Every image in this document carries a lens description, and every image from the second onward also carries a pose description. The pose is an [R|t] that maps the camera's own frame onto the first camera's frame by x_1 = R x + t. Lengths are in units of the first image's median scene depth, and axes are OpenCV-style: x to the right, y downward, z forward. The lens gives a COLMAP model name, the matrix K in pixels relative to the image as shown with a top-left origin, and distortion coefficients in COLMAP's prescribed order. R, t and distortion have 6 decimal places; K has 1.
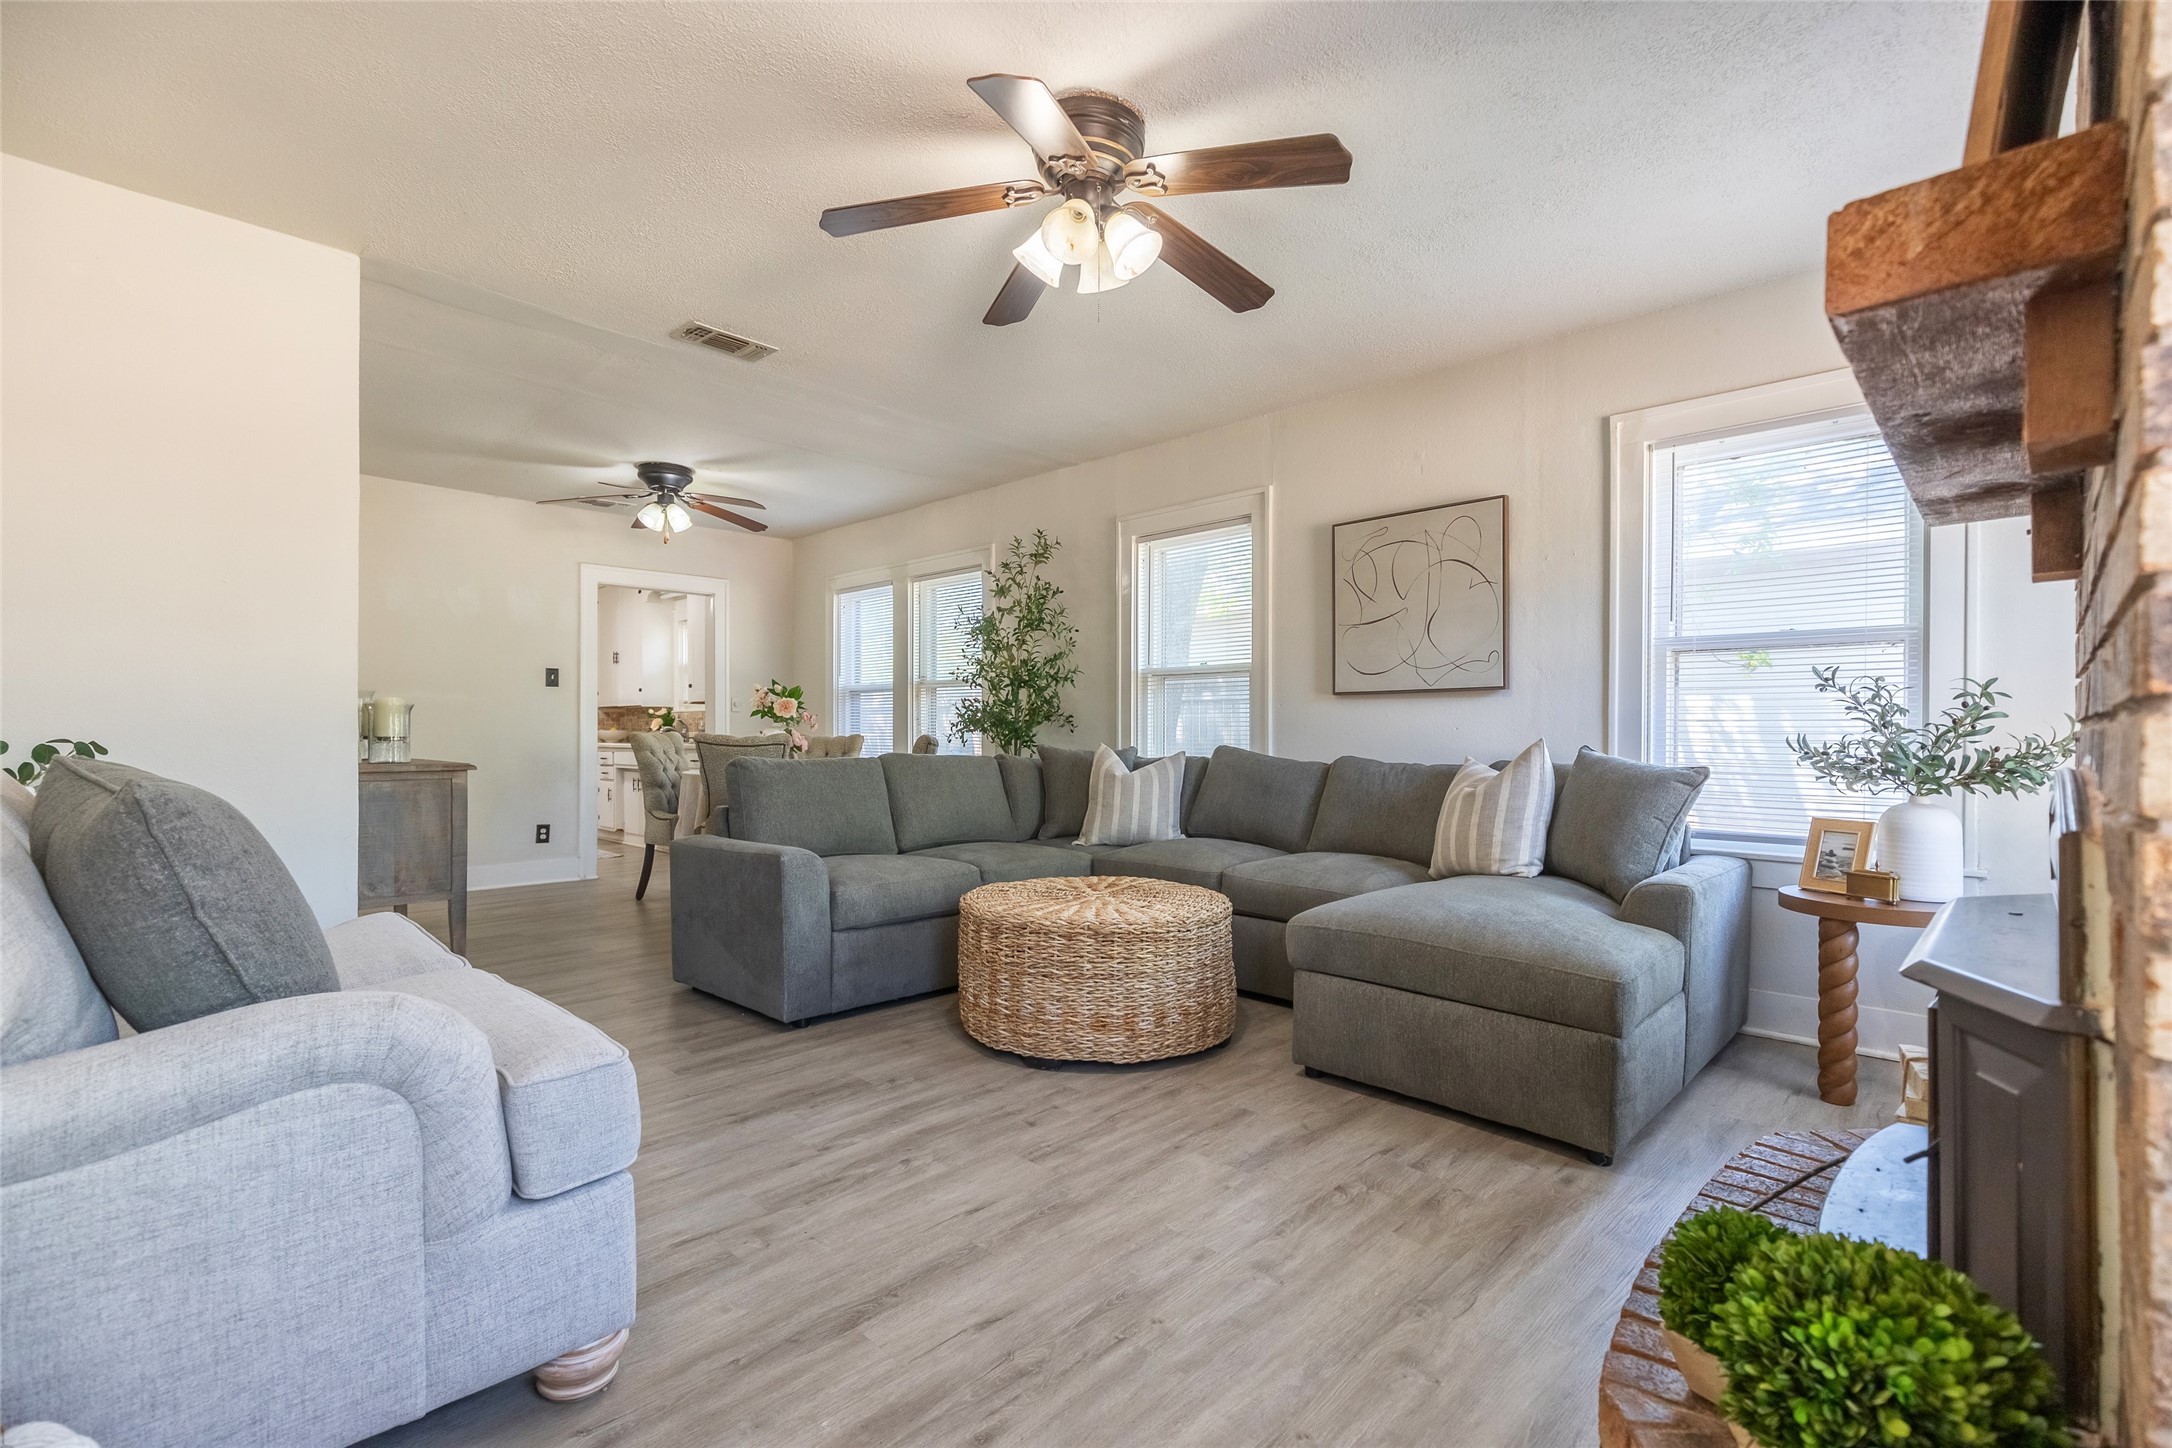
lens RADIAL K [[985.1, 0, 1070.3], [0, 985.1, 725.7], [0, 0, 1]] dist [0.006936, -0.002577]
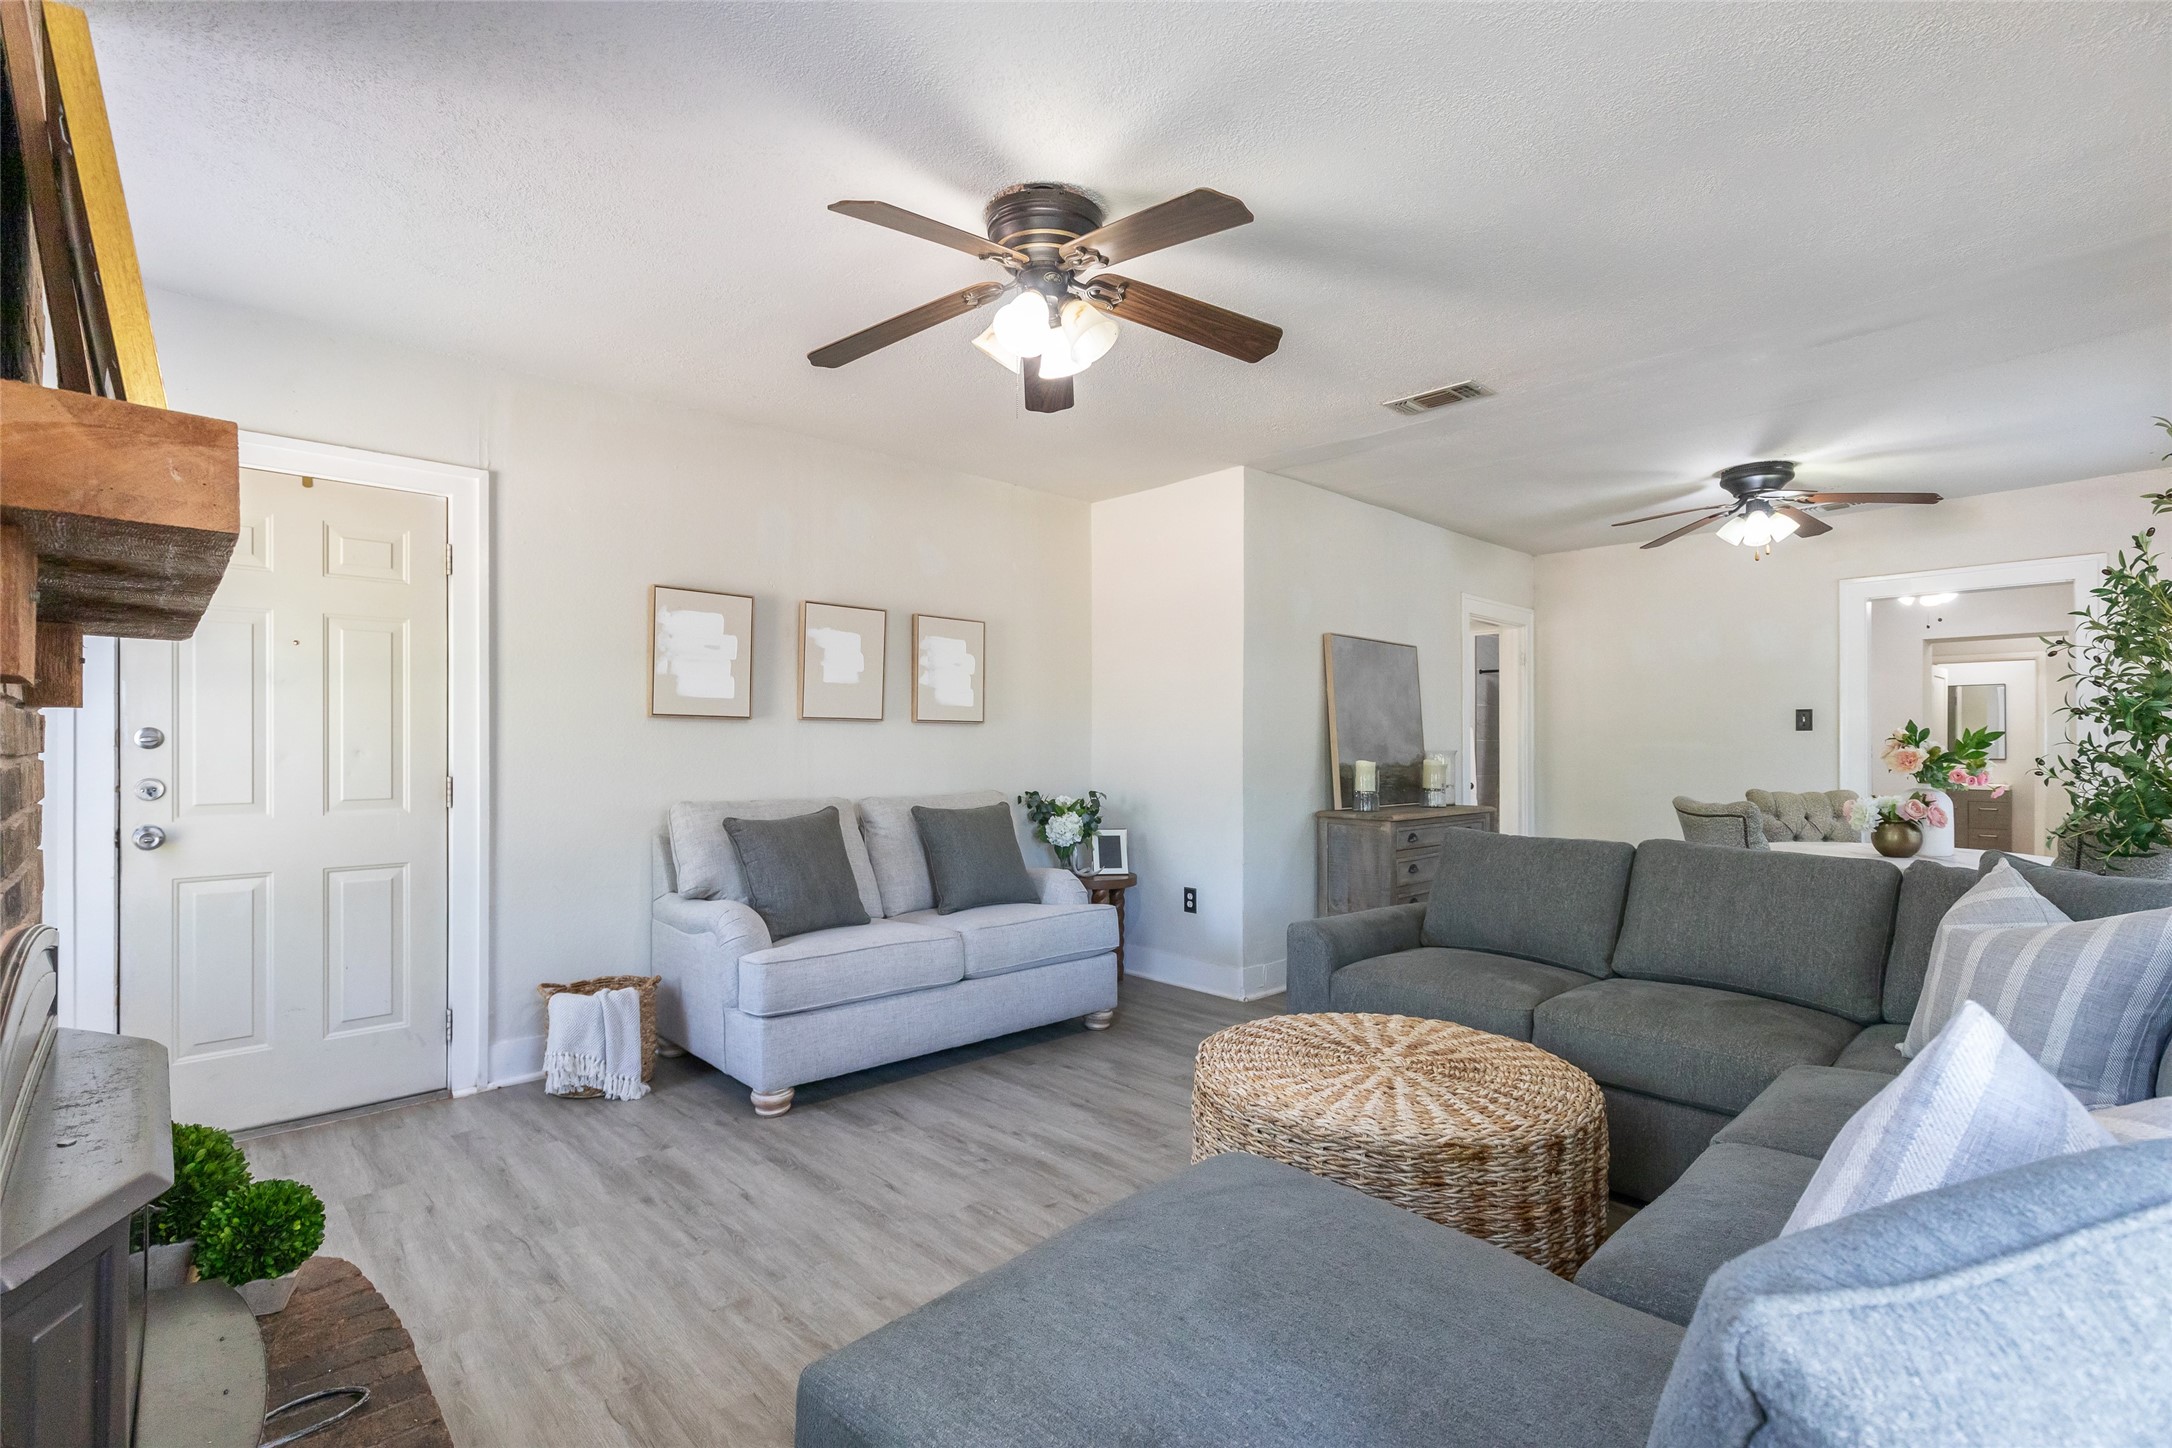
lens RADIAL K [[985.1, 0, 1069.7], [0, 985.1, 739.9], [0, 0, 1]] dist [0.006936, -0.002577]
pose [[-0.043128, -0.007507, -0.999041, 1.084274], [0.006225, 0.999950, -0.007783, -0.083662], [0.999050, -0.006555, -0.043079, 1.161302]]
